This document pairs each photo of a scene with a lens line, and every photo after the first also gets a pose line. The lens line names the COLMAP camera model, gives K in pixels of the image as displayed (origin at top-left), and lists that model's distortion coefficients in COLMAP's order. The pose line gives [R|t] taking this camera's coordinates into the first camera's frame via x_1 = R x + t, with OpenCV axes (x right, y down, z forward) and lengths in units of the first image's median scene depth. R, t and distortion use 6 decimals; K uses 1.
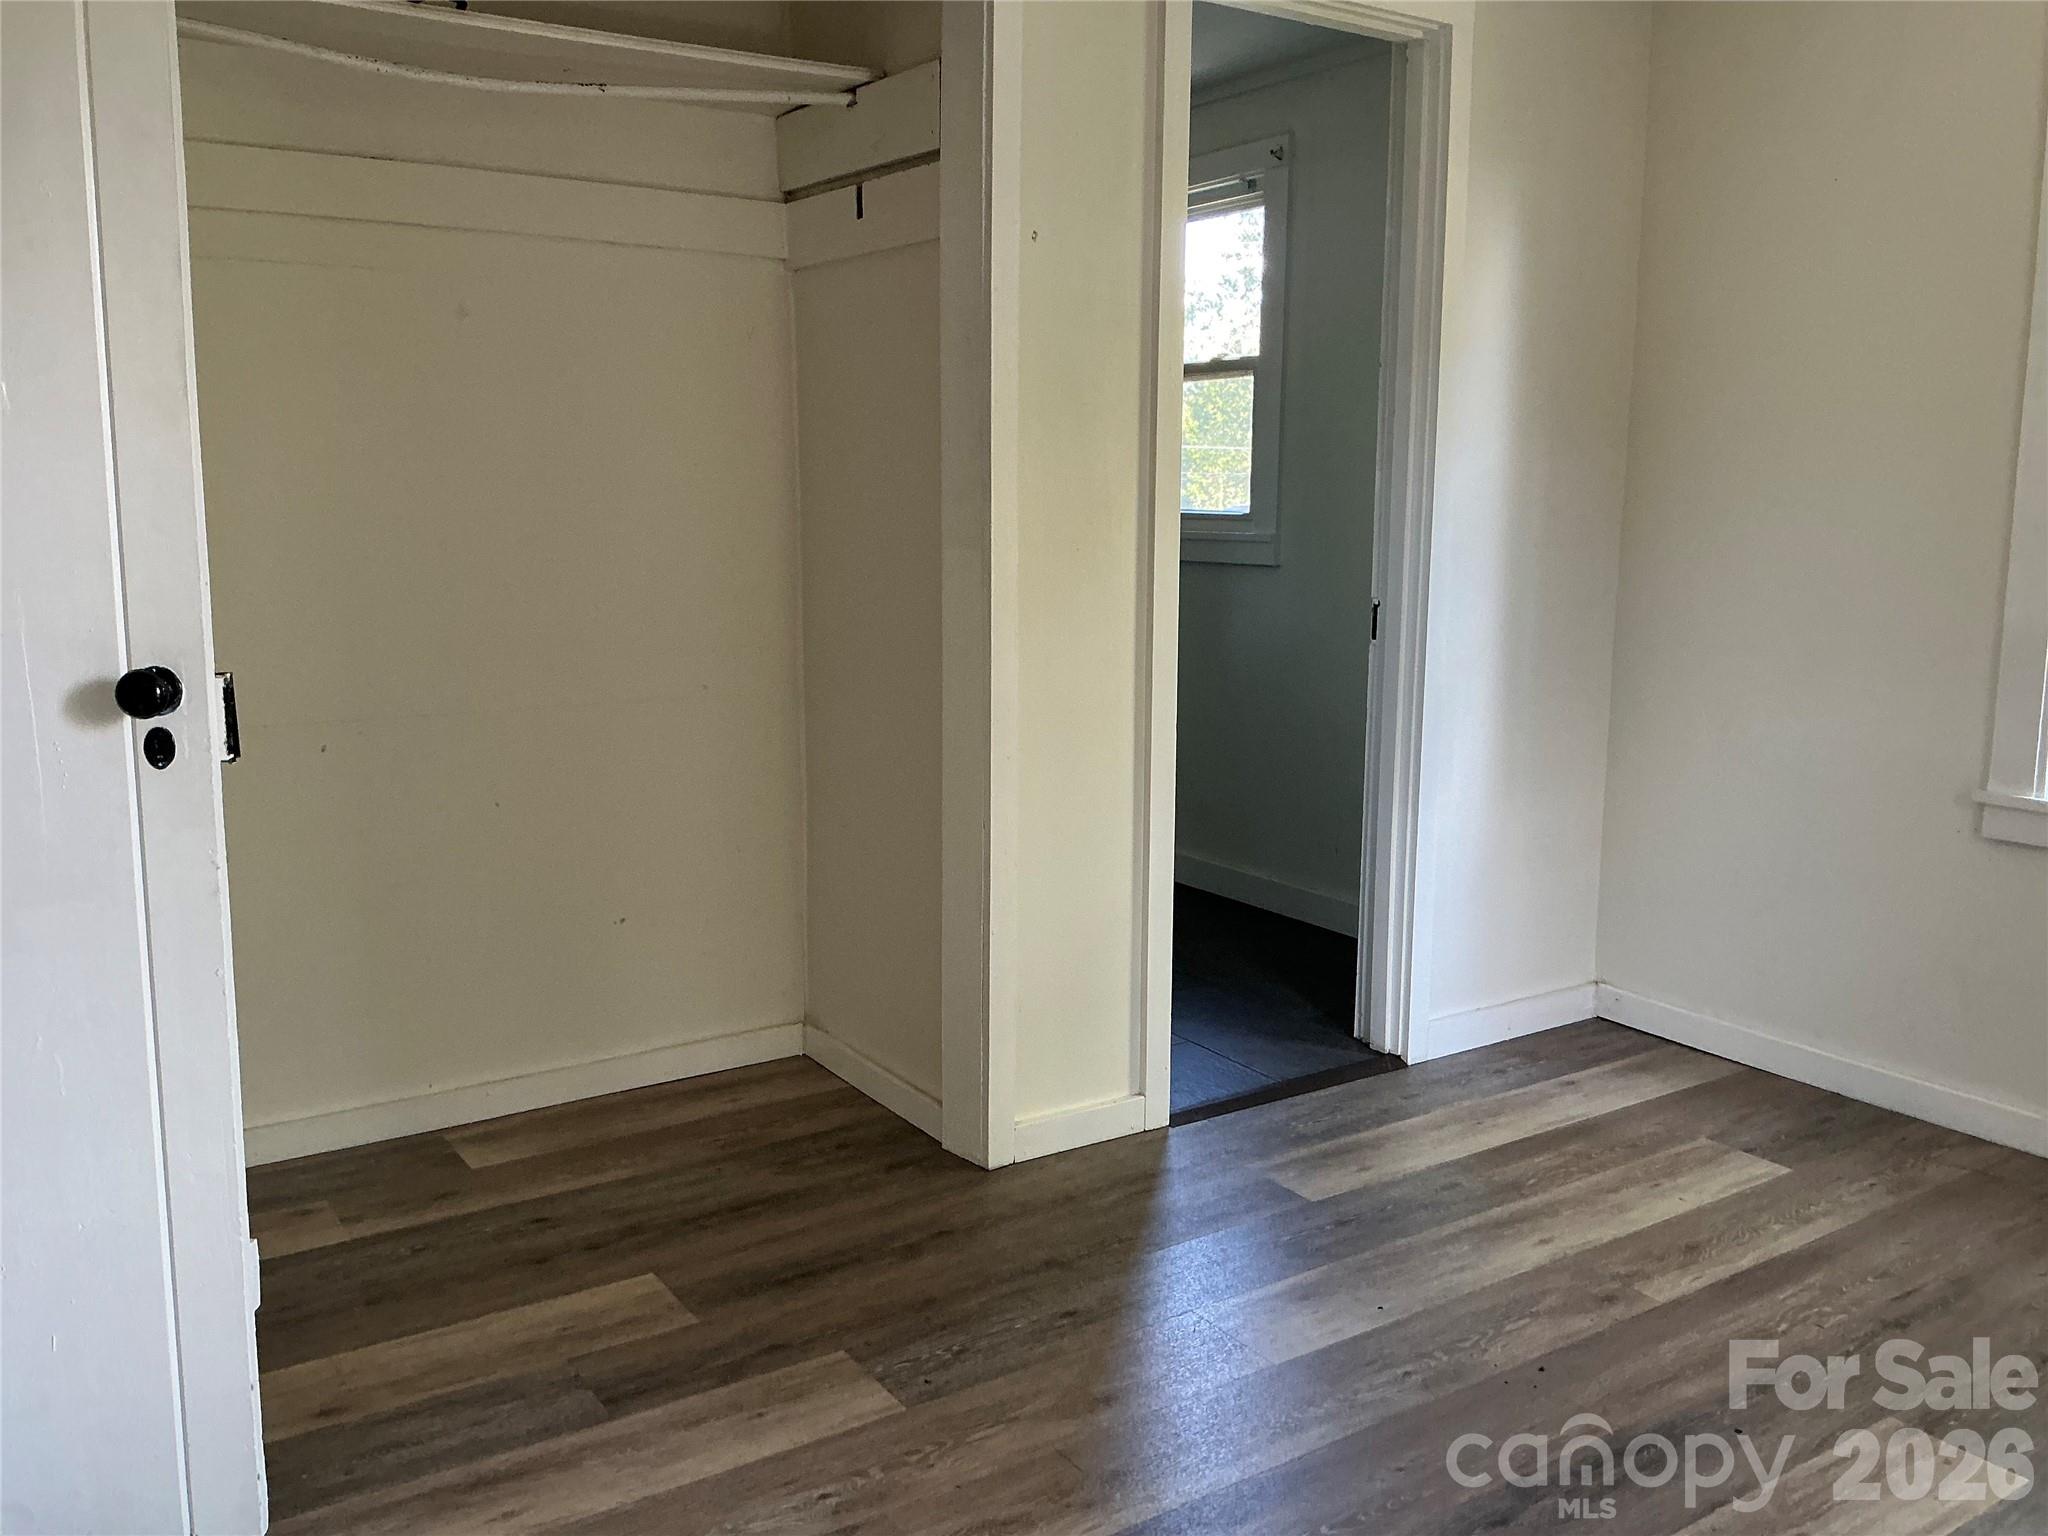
lens RADIAL K [[1684.4, 0, 1024.0], [0, 1684.4, 768.0], [0, 0, 1]] dist [0.084083, -0.216748]
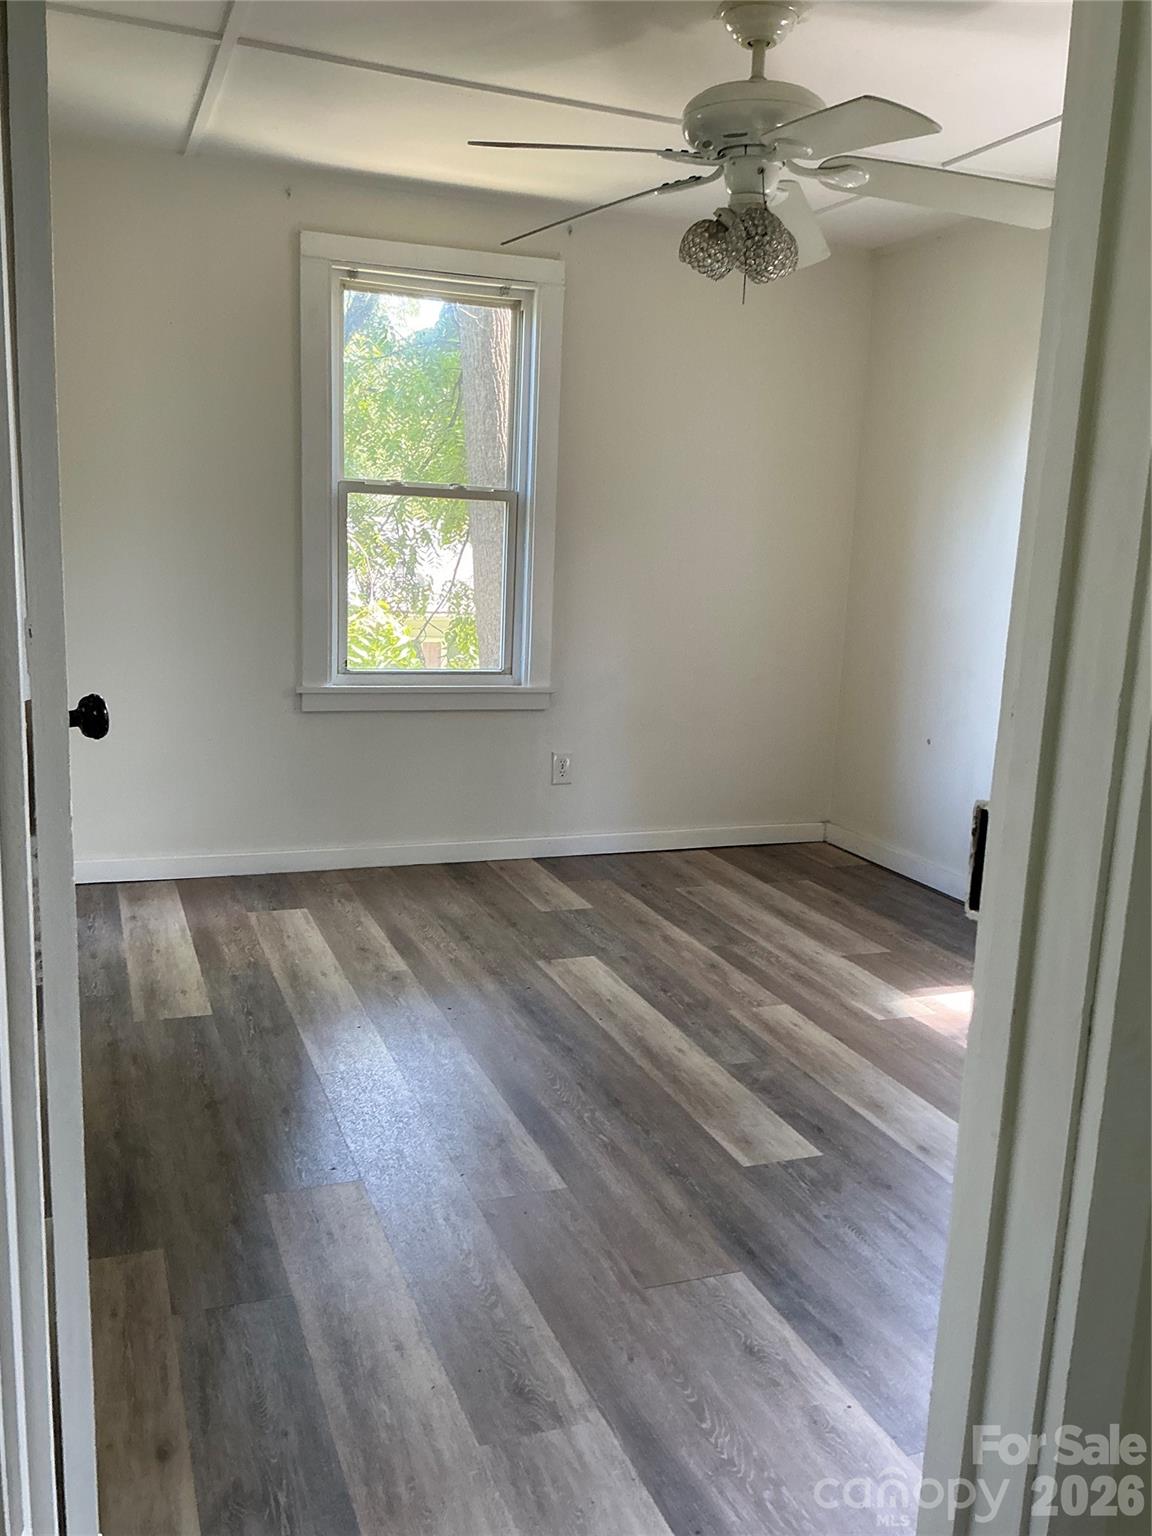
lens RADIAL K [[1263.3, 0, 576.0], [0, 1263.3, 768.0], [0, 0, 1]] dist [0.084083, -0.216748]
pose [[0.211686, -0.178592, 0.960882, -0.746365], [0.120321, 0.980446, 0.155720, -0.082355], [-0.969903, 0.082651, 0.229035, 0.406915]]
